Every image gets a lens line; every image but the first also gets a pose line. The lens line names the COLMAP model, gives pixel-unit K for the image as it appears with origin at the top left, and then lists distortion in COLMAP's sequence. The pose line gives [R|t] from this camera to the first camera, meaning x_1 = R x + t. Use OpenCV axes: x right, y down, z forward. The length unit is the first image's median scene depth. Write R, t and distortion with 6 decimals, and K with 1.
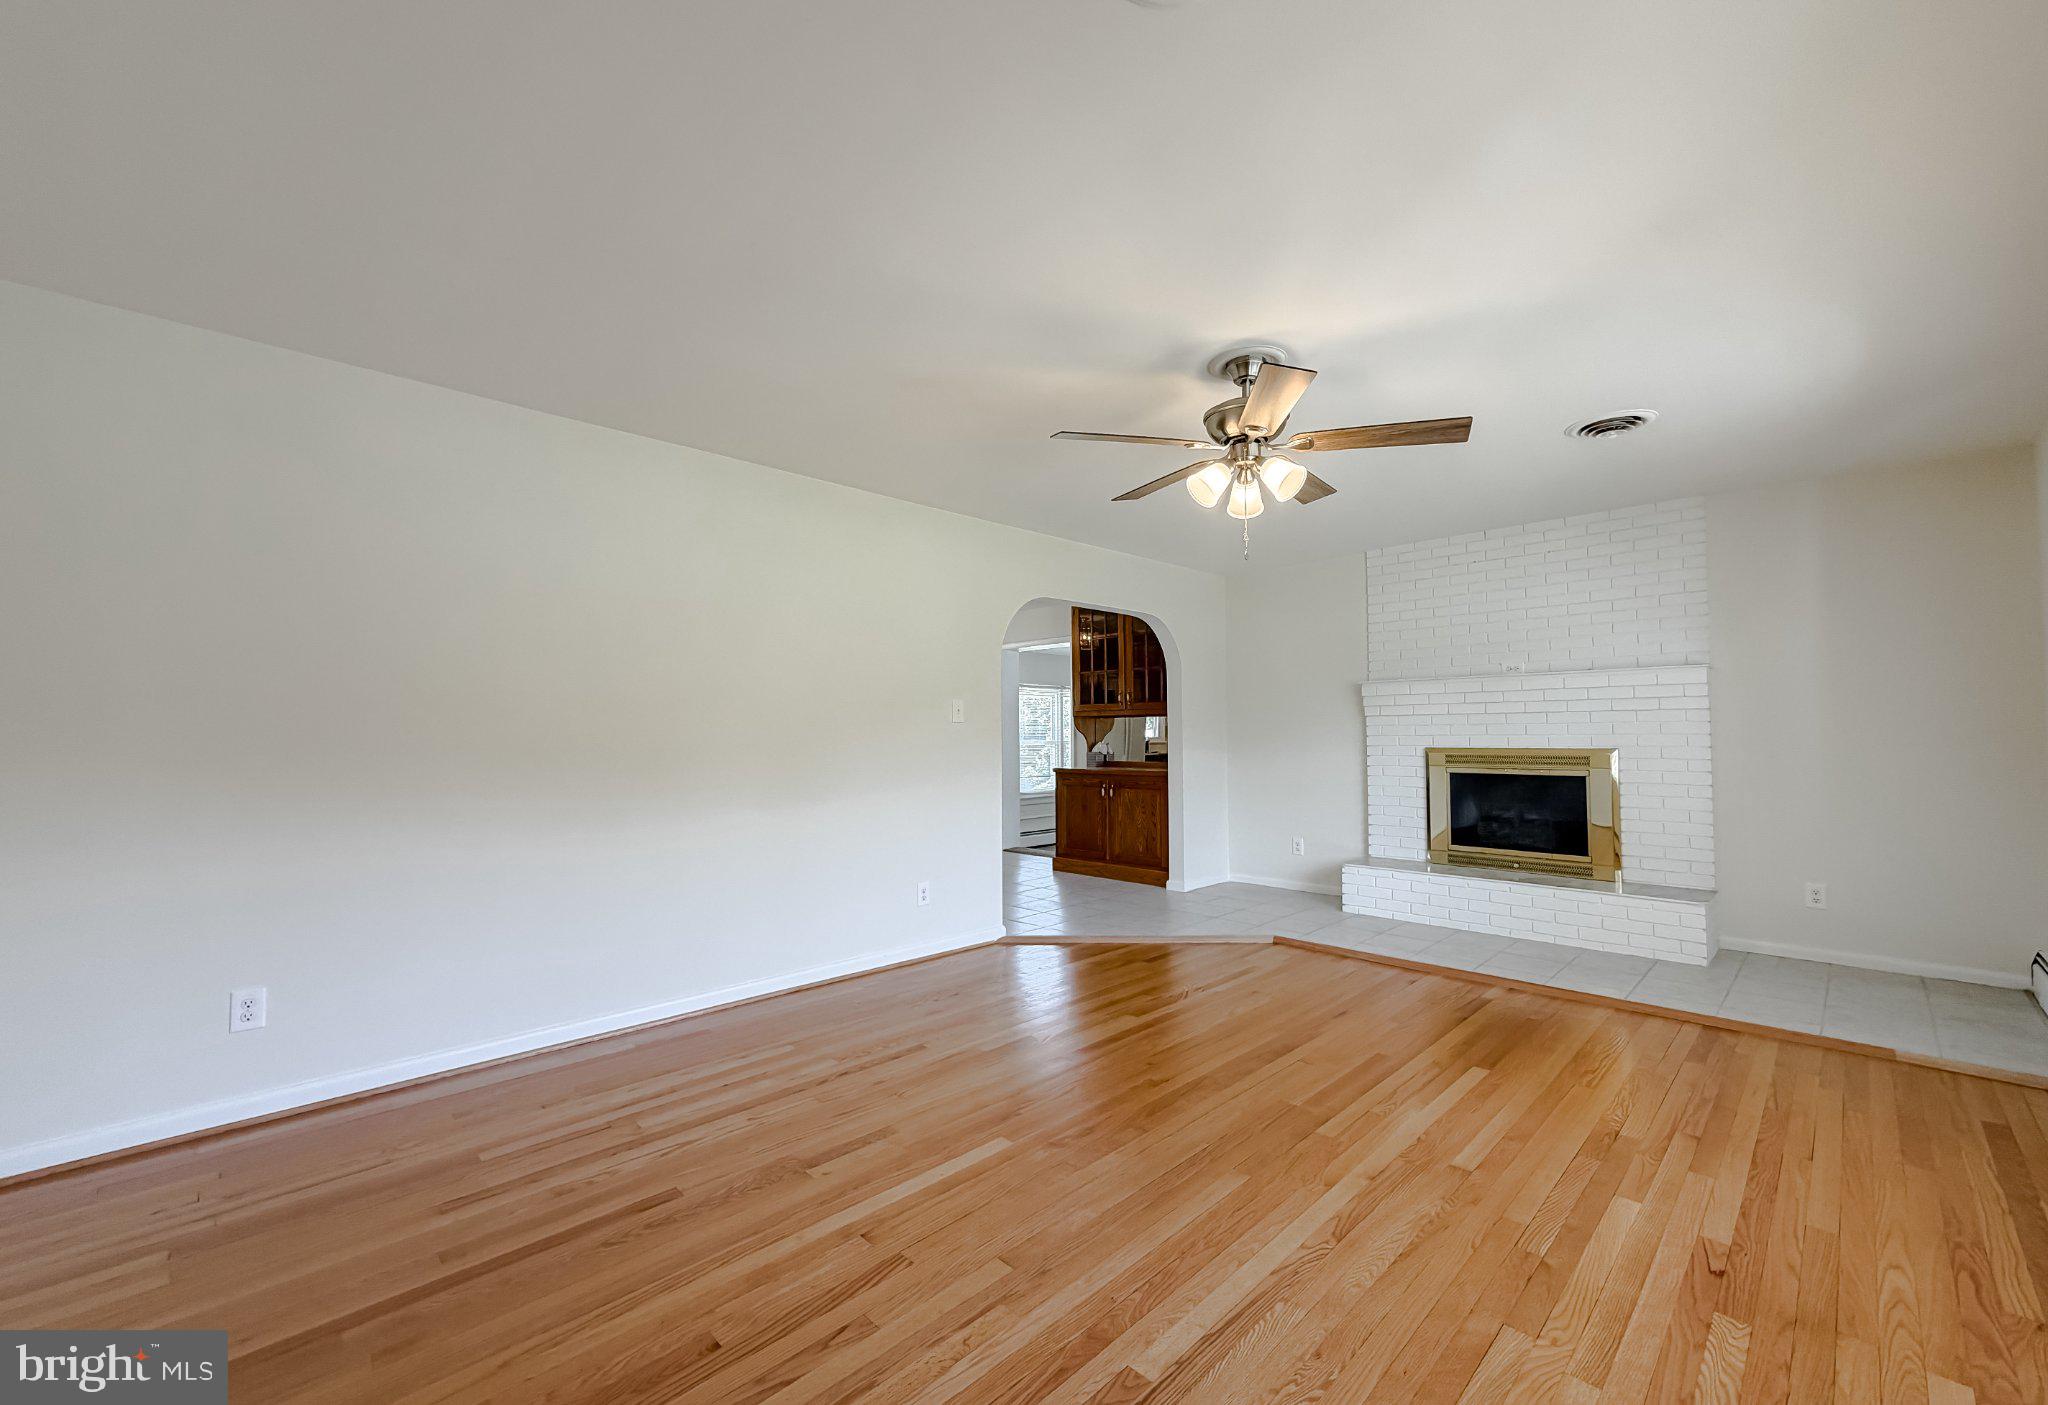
lens RADIAL K [[820.5, 0, 1024.0], [0, 820.5, 714.5], [0, 0, 1]] dist [0.007277, -0.001309]
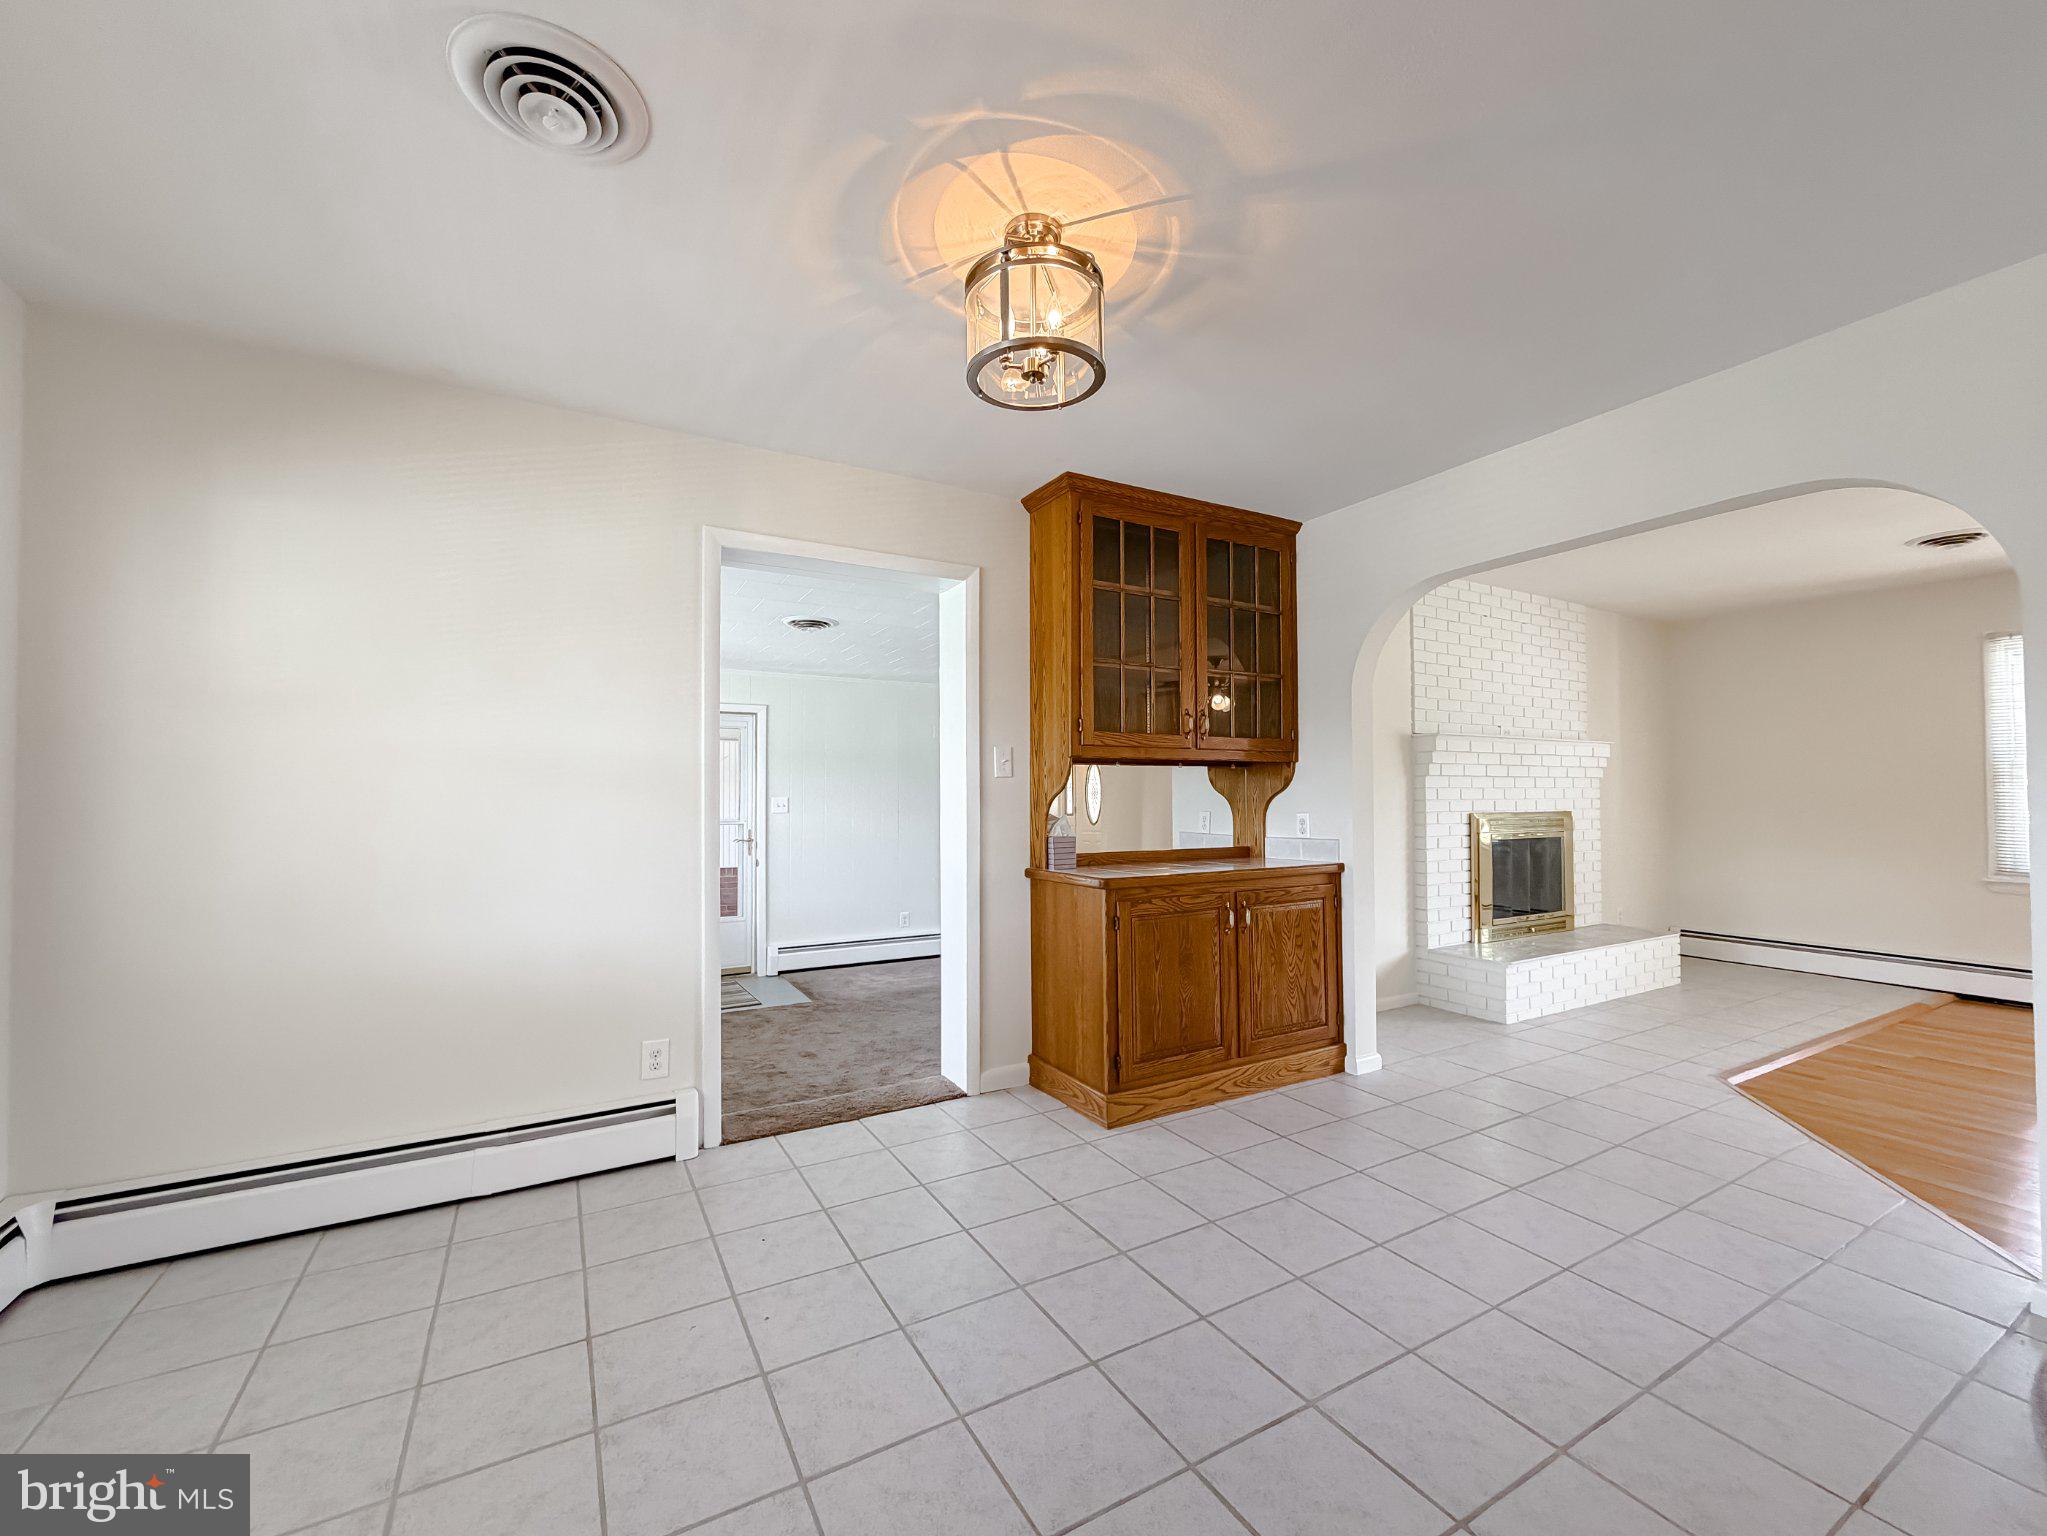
lens RADIAL K [[832.1, 0, 1019.5], [0, 832.1, 781.9], [0, 0, 1]] dist [-0.000954, -0.000199]
pose [[0.275501, 0.020869, 0.961074, -0.568394], [-0.021201, 0.999653, -0.015629, 0.034908], [-0.961067, -0.016070, 0.275848, 1.385702]]
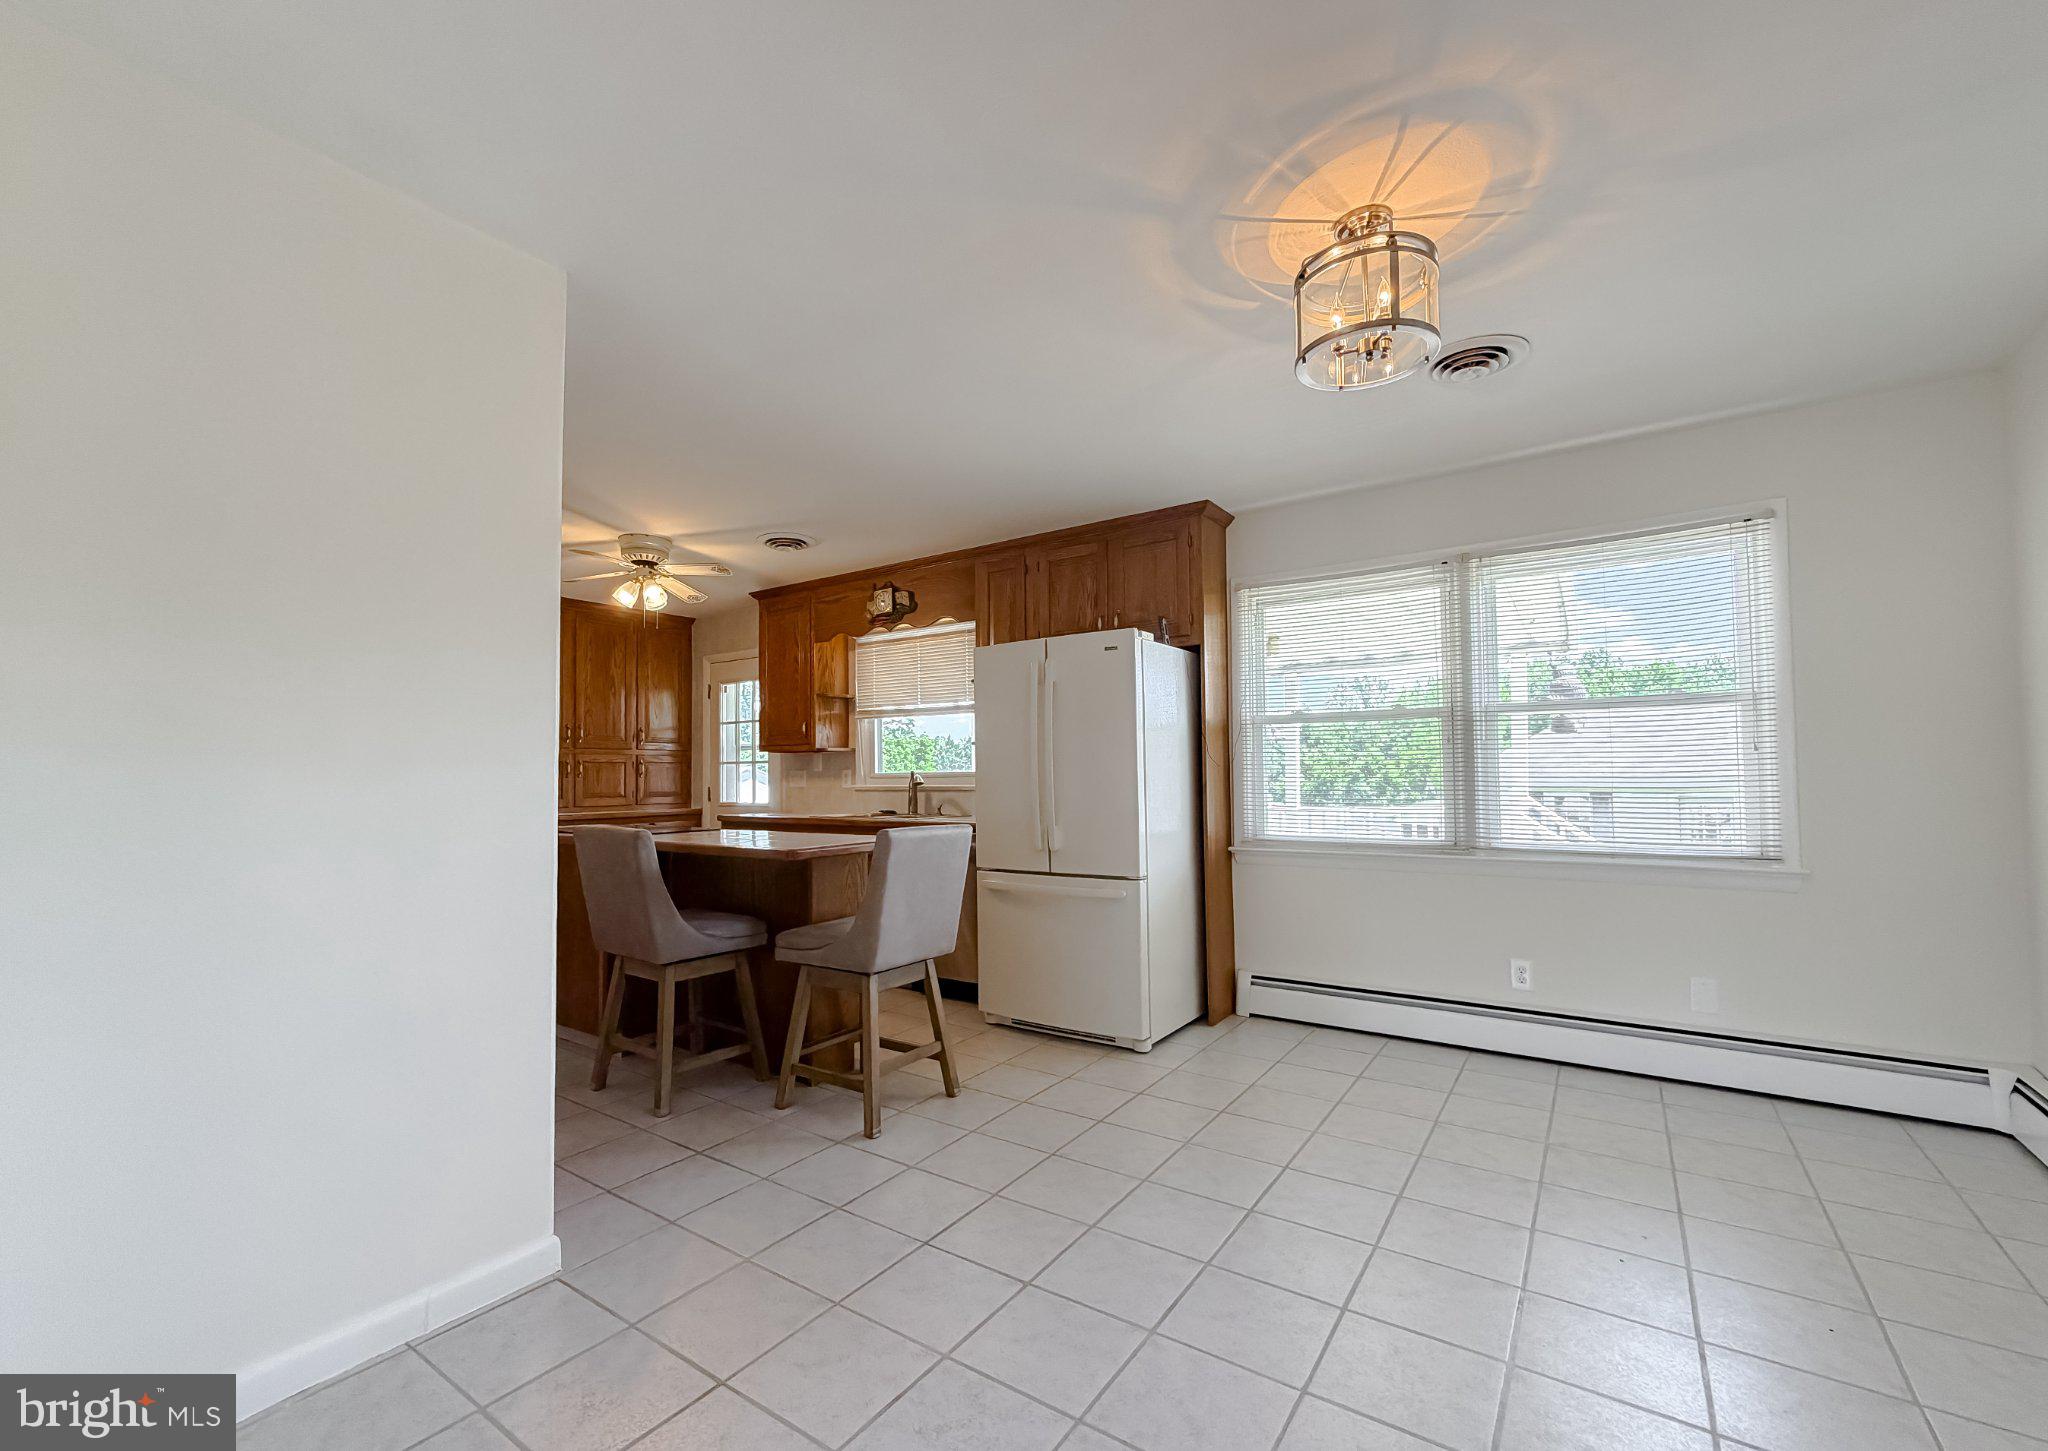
lens RADIAL K [[851.9, 0, 984.2], [0, 851.9, 747.1], [0, 0, 1]] dist [-0.001829, 0.000173]
pose [[0.150877, -0.029010, -0.988127, 0.153020], [0.033276, 0.999152, -0.024252, 0.034615], [0.987992, -0.029222, 0.151714, 1.240877]]
